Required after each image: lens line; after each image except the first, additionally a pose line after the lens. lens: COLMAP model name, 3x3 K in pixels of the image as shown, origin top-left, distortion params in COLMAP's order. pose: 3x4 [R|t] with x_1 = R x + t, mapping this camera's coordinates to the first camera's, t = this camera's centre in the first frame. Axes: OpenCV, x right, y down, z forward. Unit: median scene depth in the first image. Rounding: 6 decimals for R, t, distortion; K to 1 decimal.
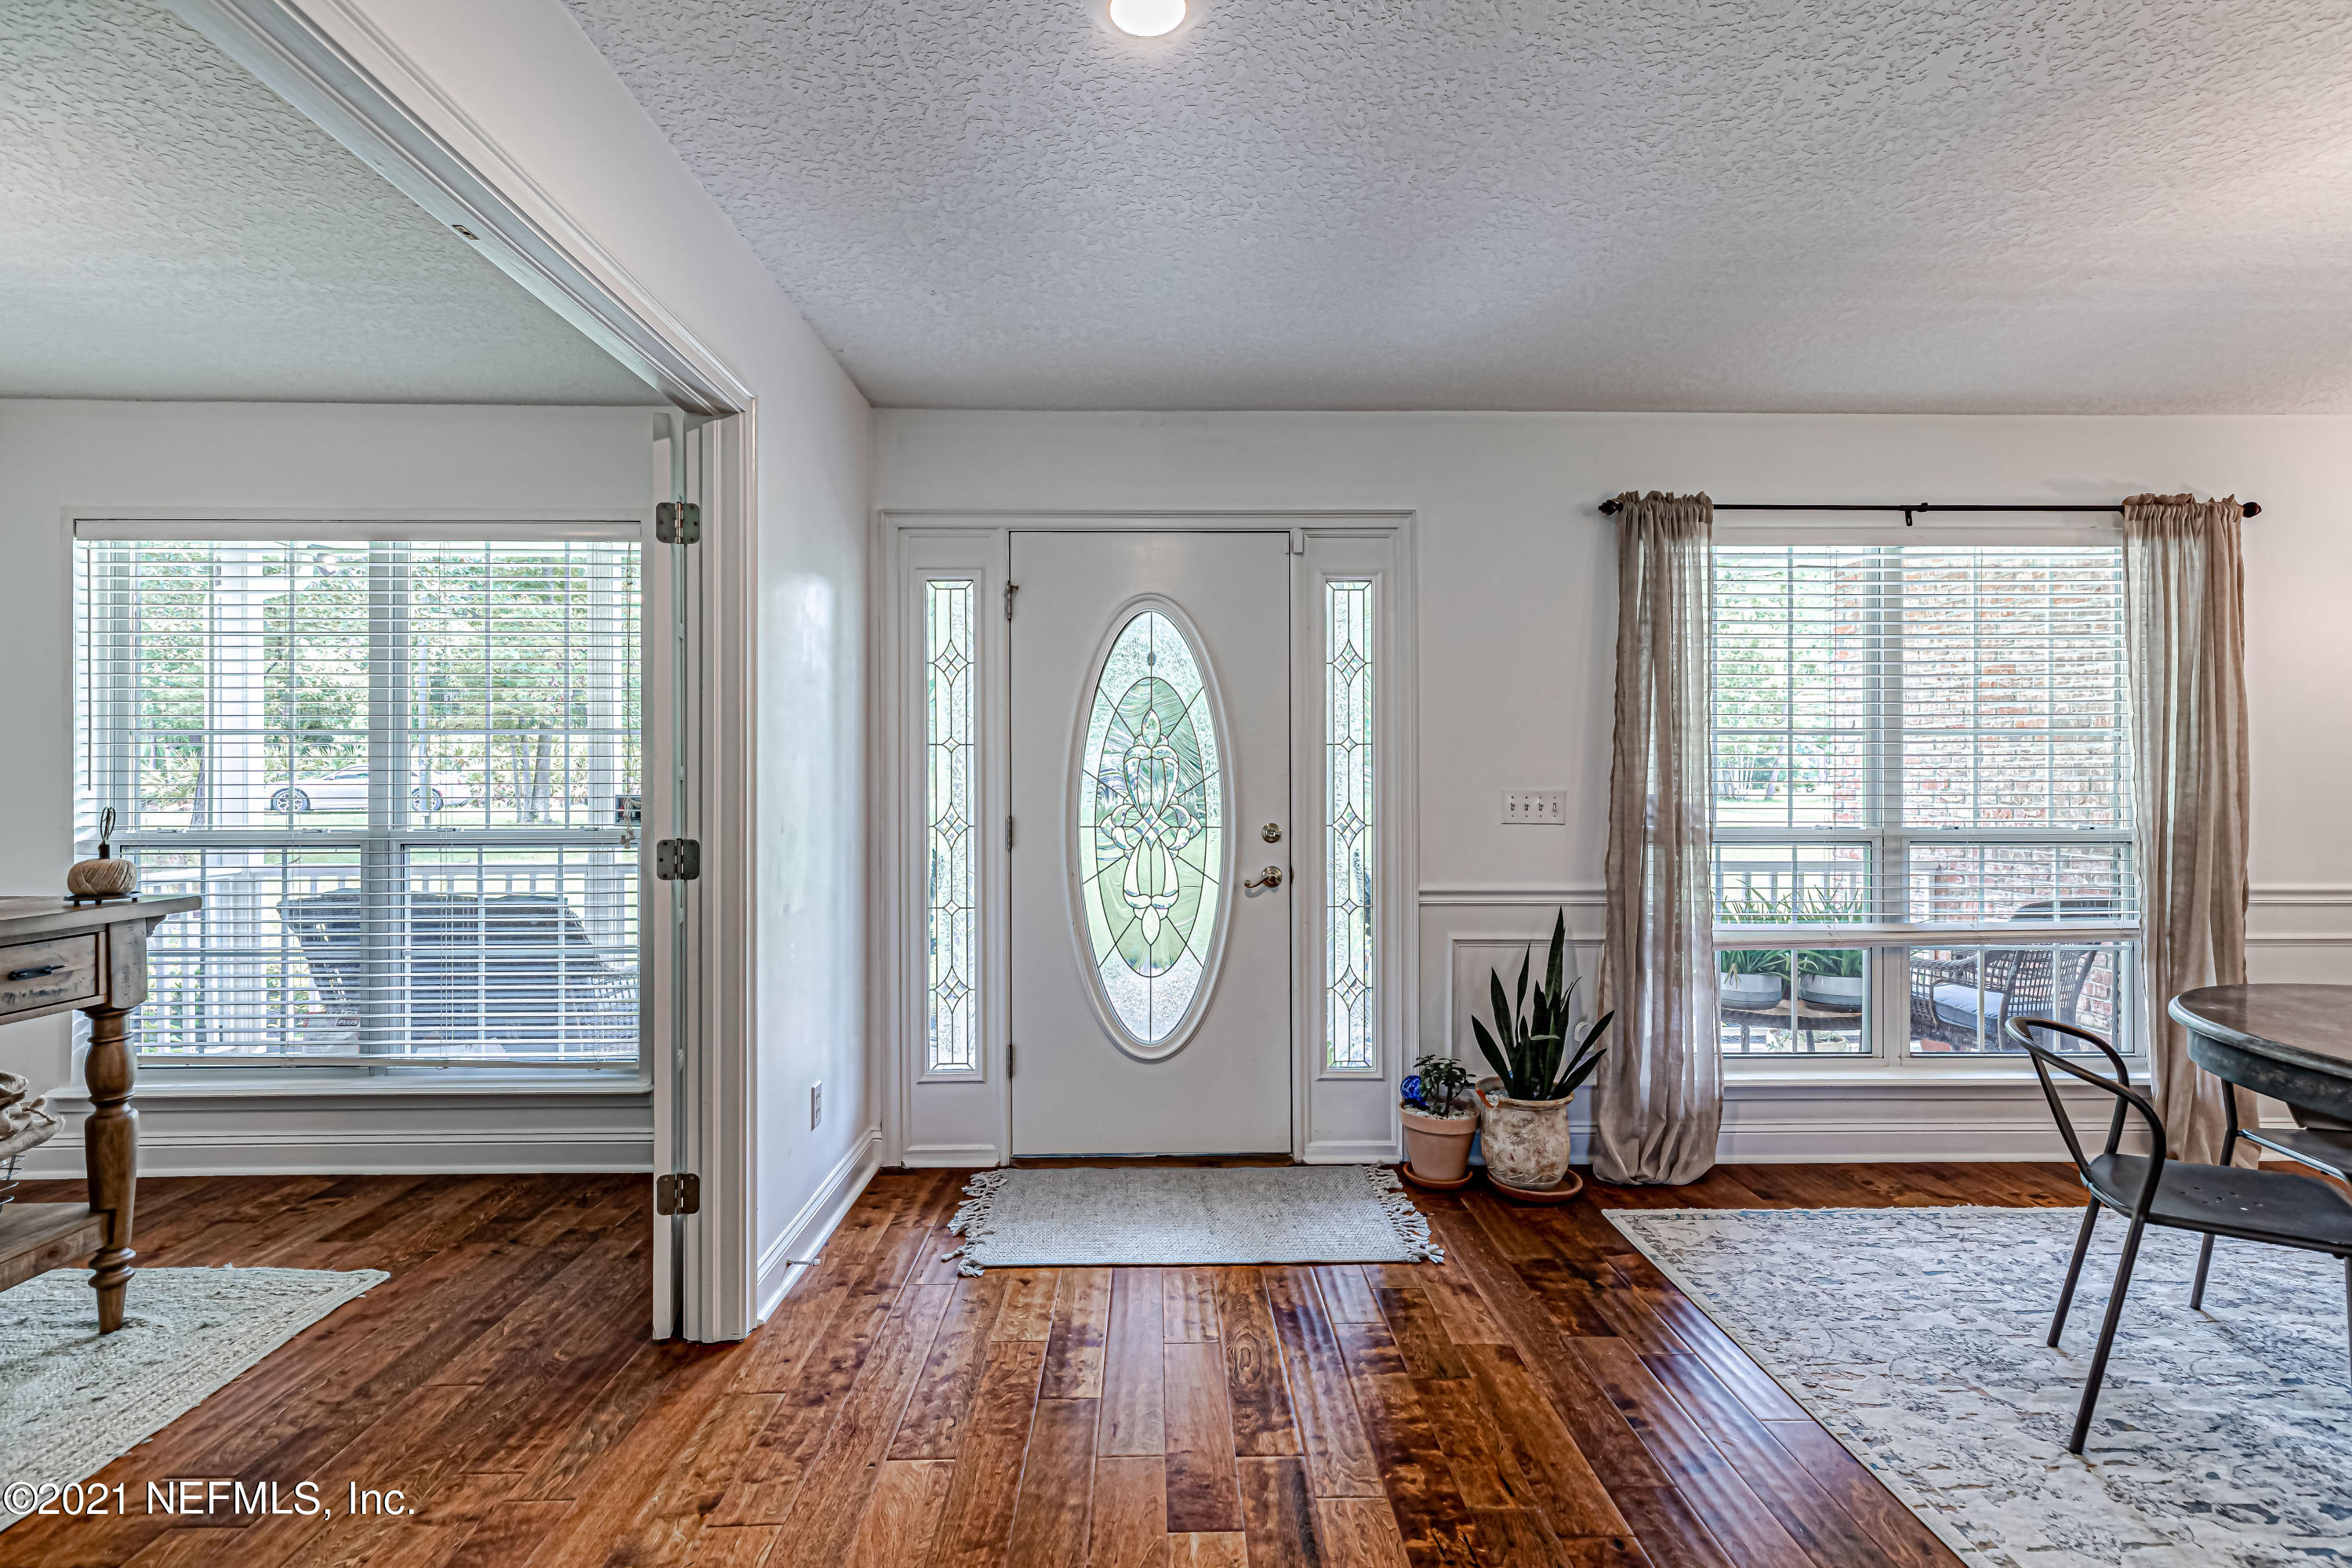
lens RADIAL K [[1062.2, 0, 1183.1], [0, 1062.2, 782.0], [0, 0, 1]] dist [0.004363, -0.001105]
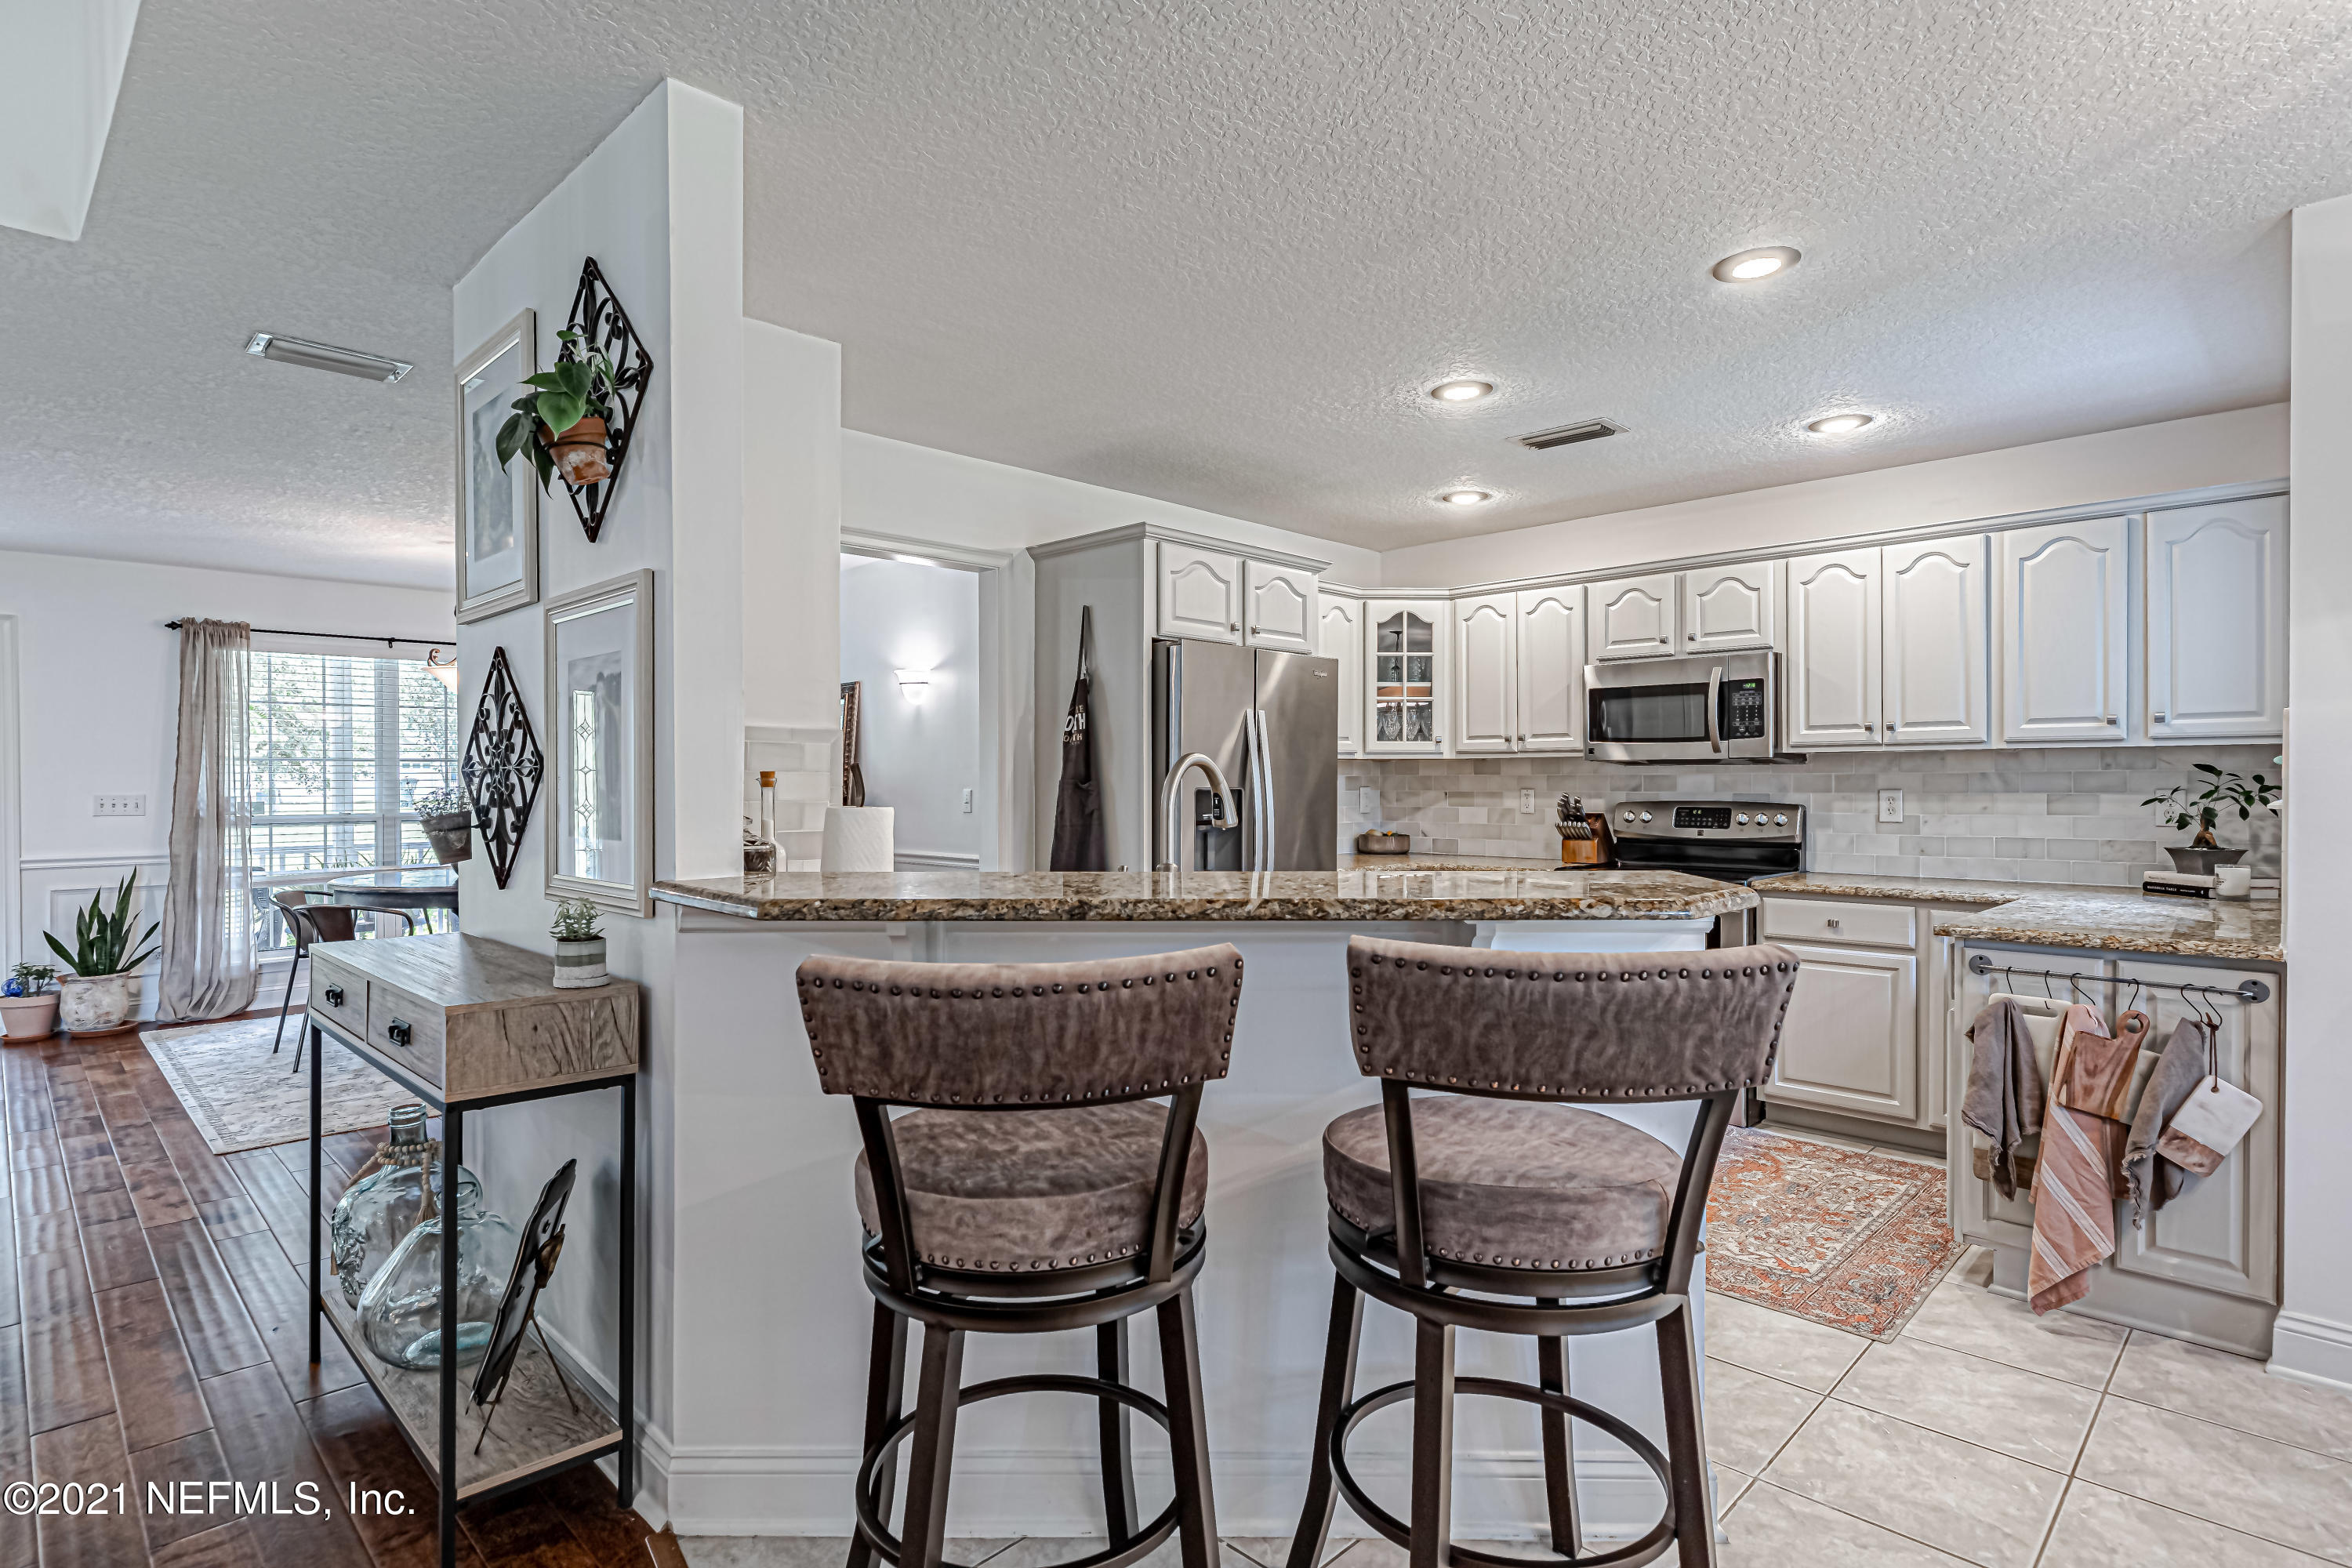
lens RADIAL K [[1183.5, 0, 1175.1], [0, 1183.5, 781.6], [0, 0, 1]] dist [-0.002553, -0.000655]
pose [[0.720931, -0.005354, 0.692986, 0.248150], [0.009310, 0.999955, -0.001960, 0.006176], [-0.692944, 0.007864, 0.720948, -1.432115]]
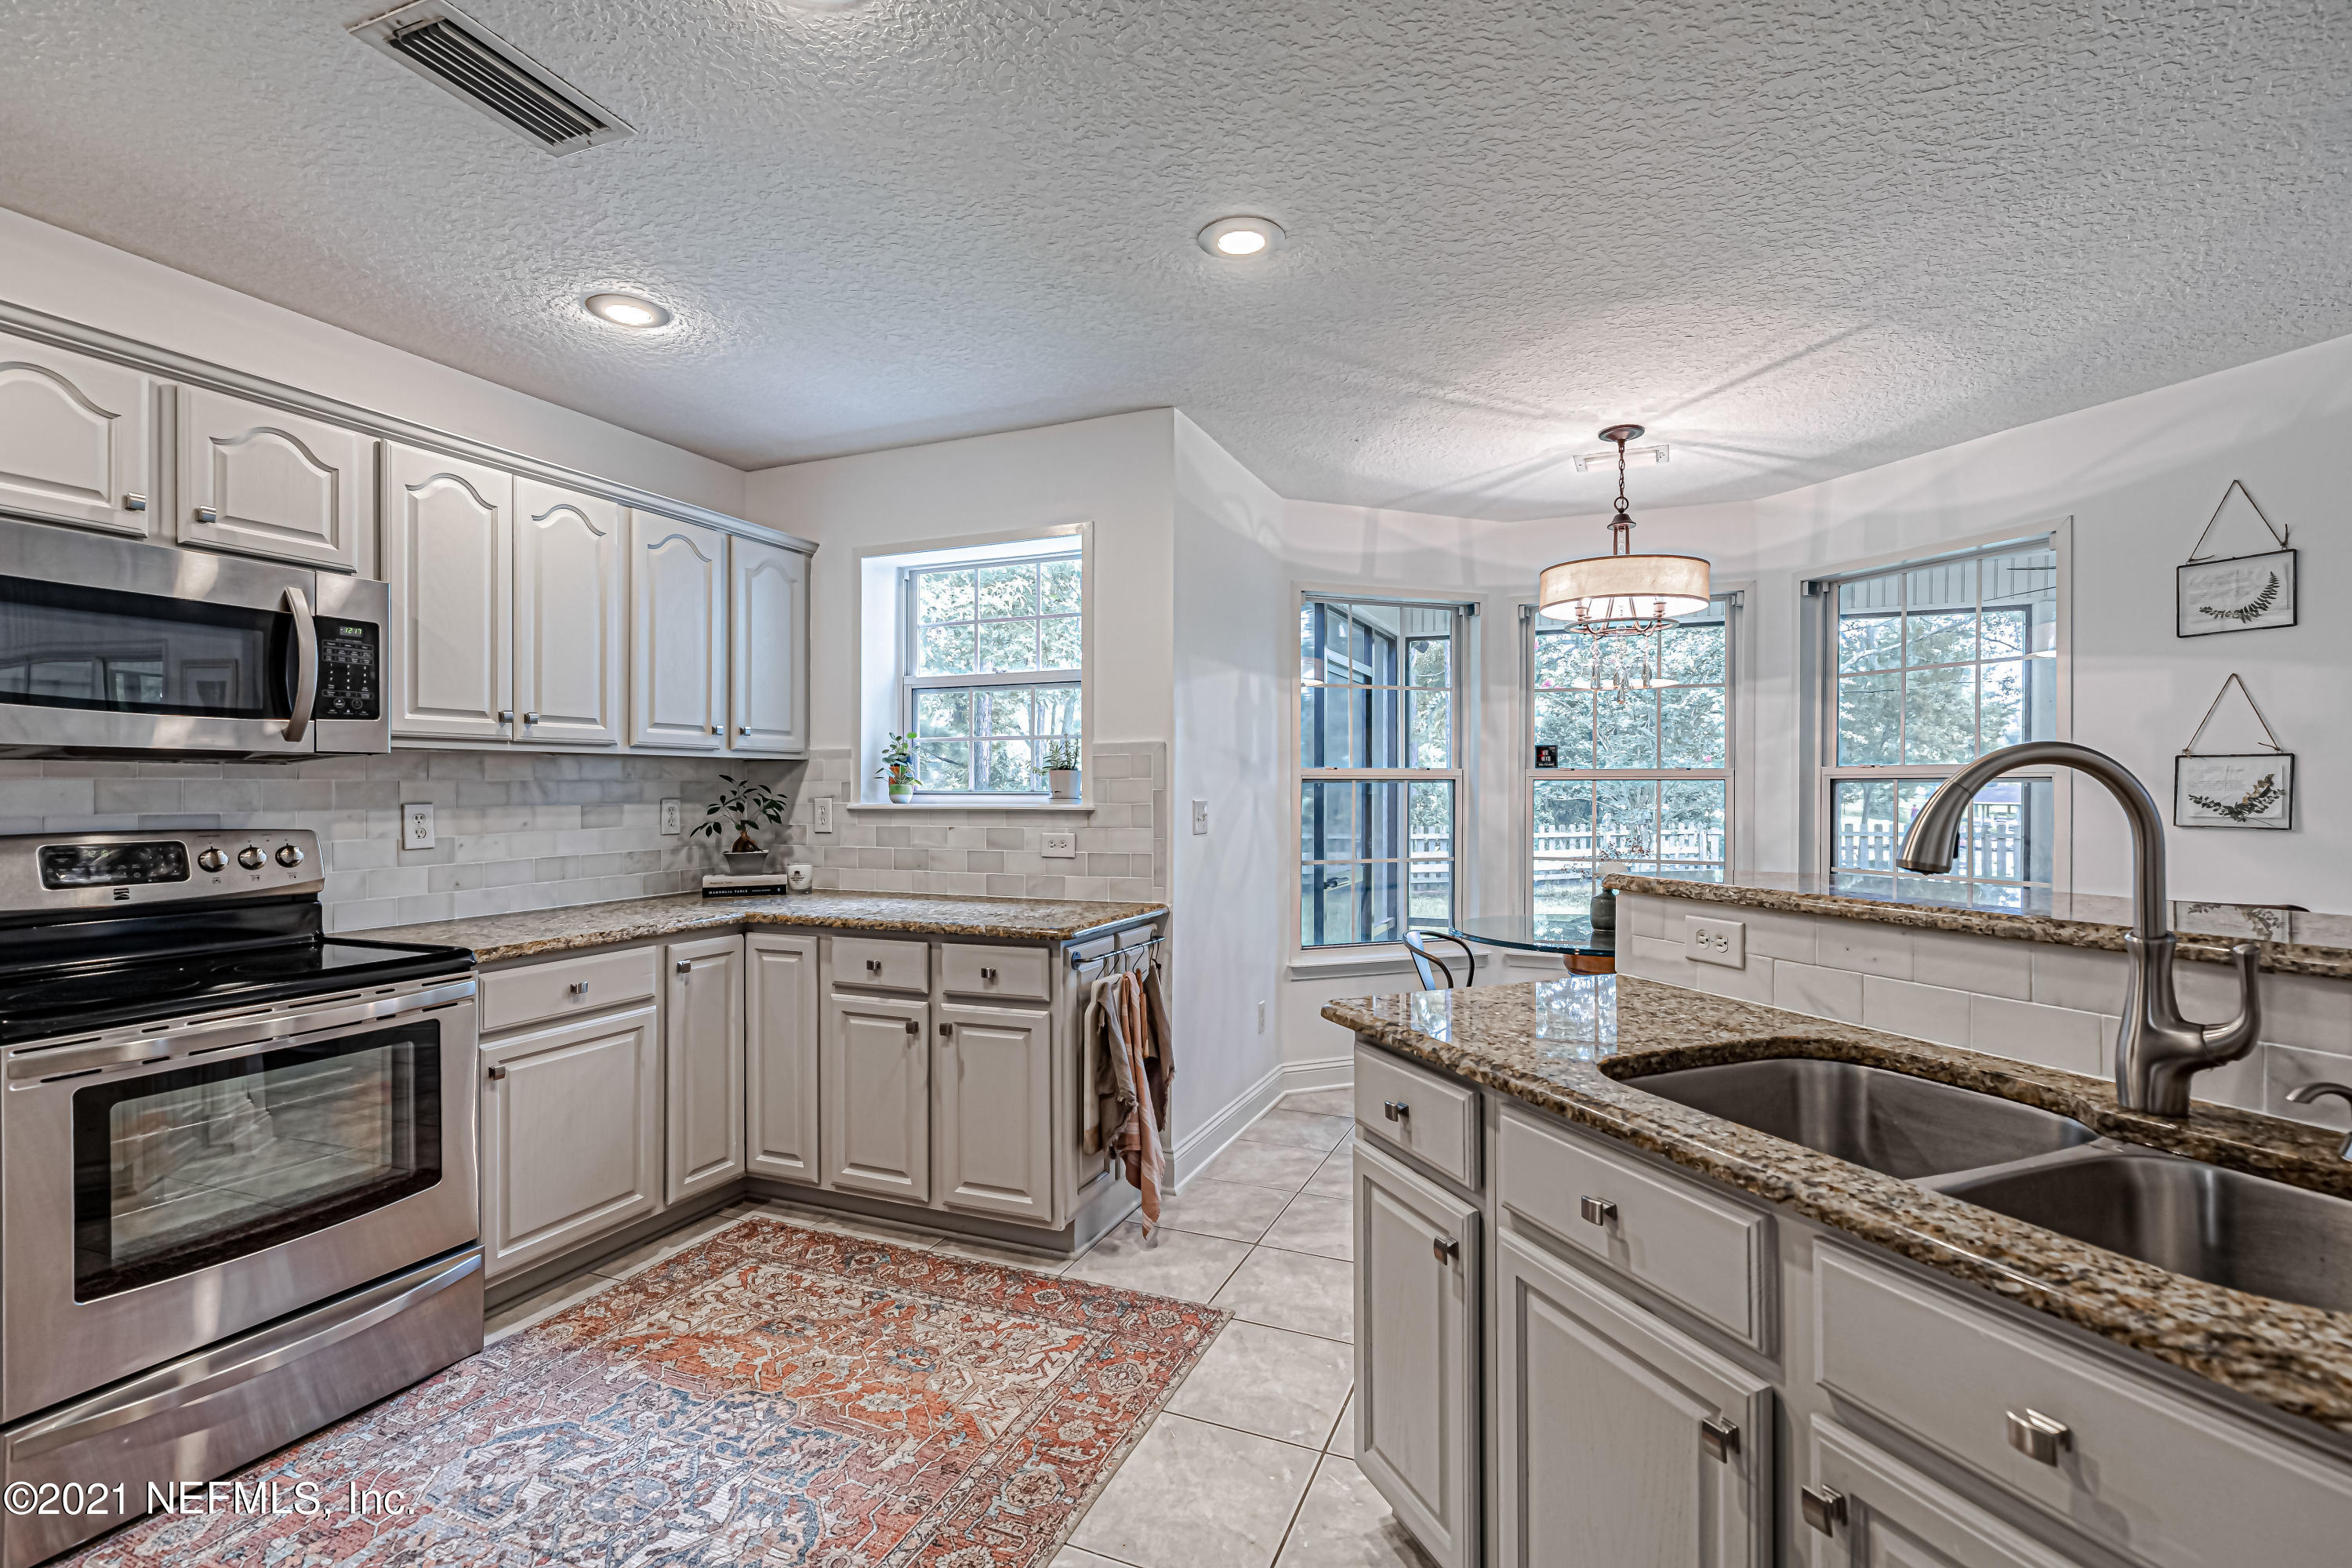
lens RADIAL K [[1062.2, 0, 1166.6], [0, 1062.2, 784.2], [0, 0, 1]] dist [0.004363, -0.001105]
pose [[-0.908556, -0.002038, 0.417757, 0.844359], [-0.000074, 0.999989, 0.004718, 0.000553], [-0.417762, 0.004256, -0.908546, -0.500748]]
